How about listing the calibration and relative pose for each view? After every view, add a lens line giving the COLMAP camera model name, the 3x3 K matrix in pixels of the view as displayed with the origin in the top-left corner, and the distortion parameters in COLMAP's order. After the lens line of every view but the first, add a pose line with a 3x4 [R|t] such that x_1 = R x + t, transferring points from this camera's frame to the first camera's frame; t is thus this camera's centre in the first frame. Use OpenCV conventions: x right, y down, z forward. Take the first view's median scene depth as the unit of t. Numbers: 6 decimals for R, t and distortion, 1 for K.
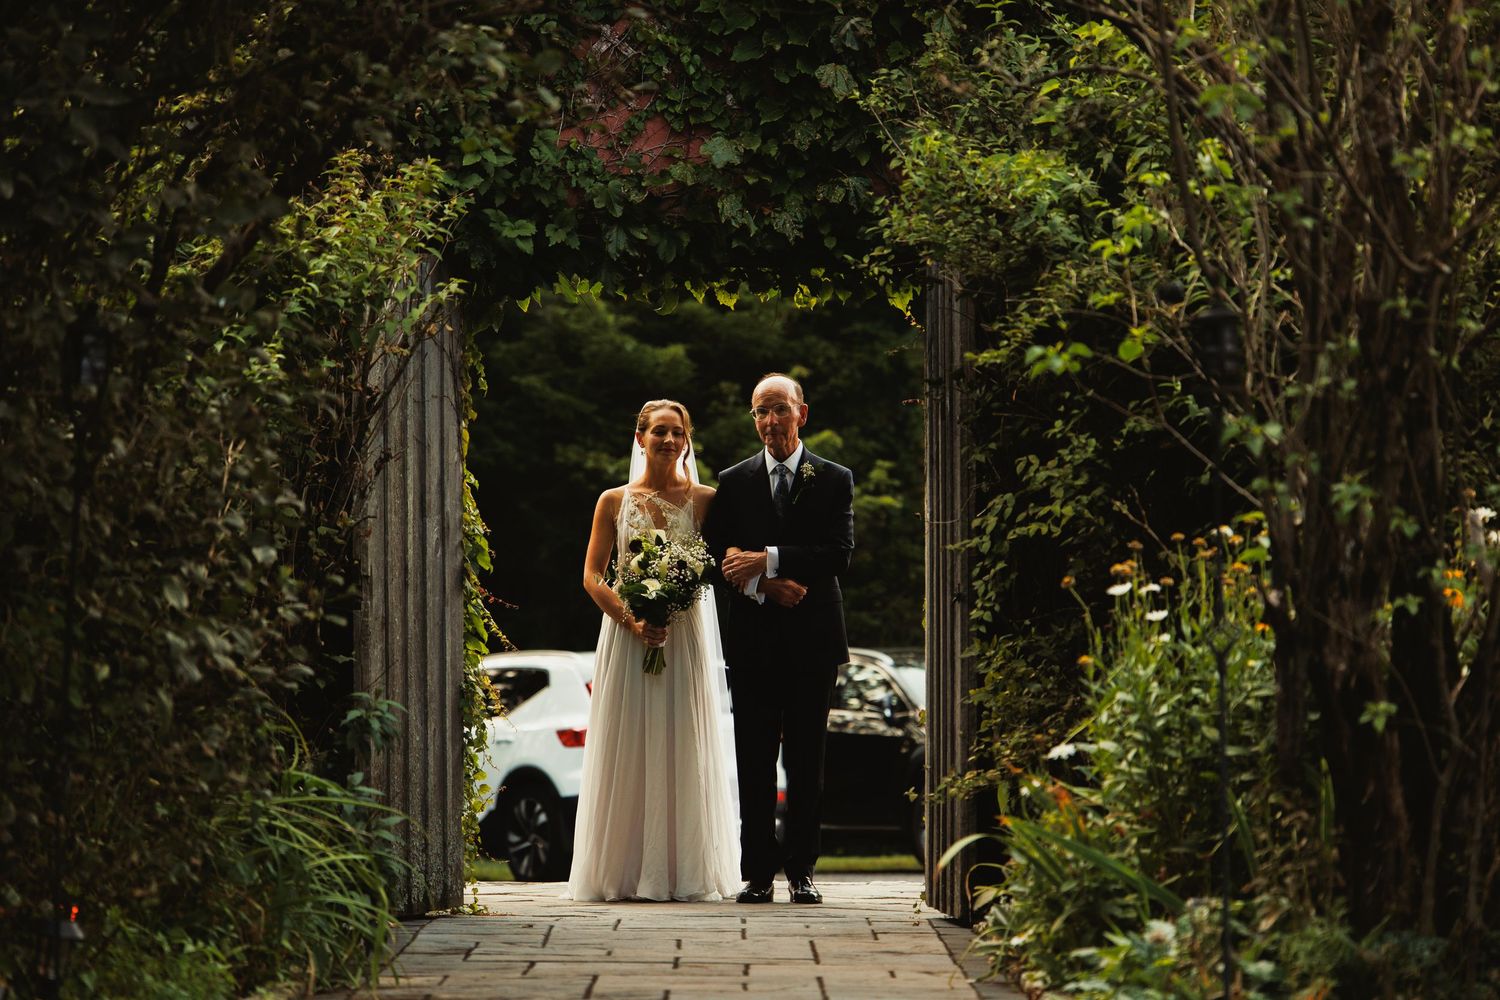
lens RADIAL K [[6739.8, 0, 750.0], [0, 6739.8, 500.0], [0, 0, 1]] dist [0.139334, 1.339623]
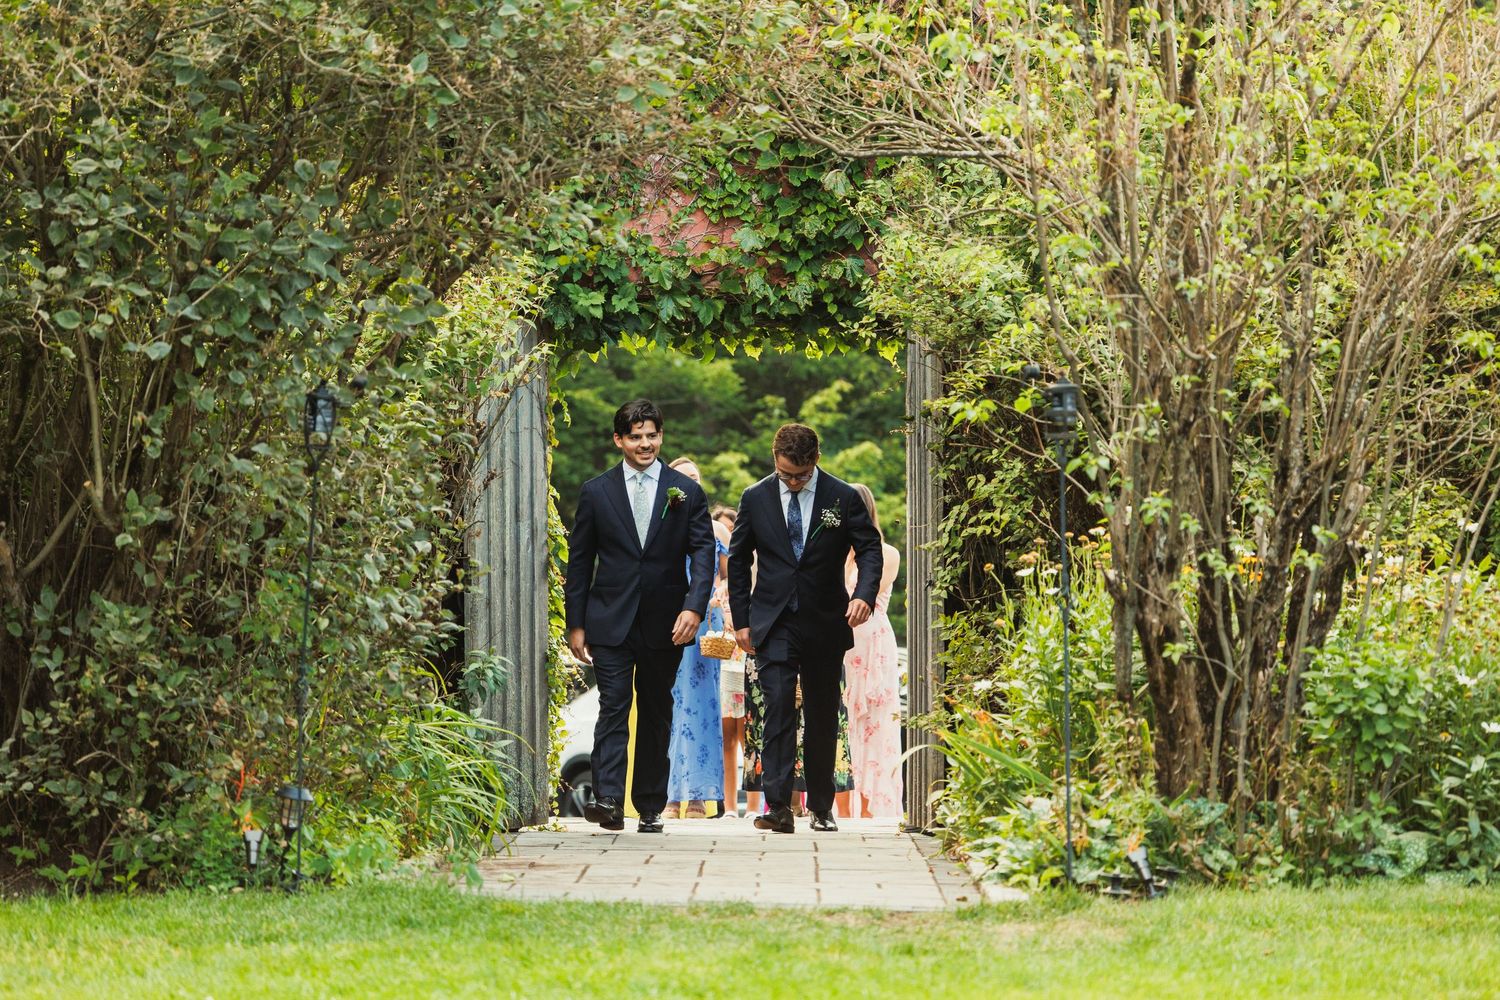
lens RADIAL K [[7077.2, 0, 750.0], [0, 7077.2, 500.0], [0, 0, 1]] dist [-0.014721, -1.228292]
pose [[0.999969, -0.000120, -0.007910, 0.007653], [0.000110, 0.999999, -0.001246, 0.000074], [0.007910, 0.001245, 0.999968, -0.397962]]
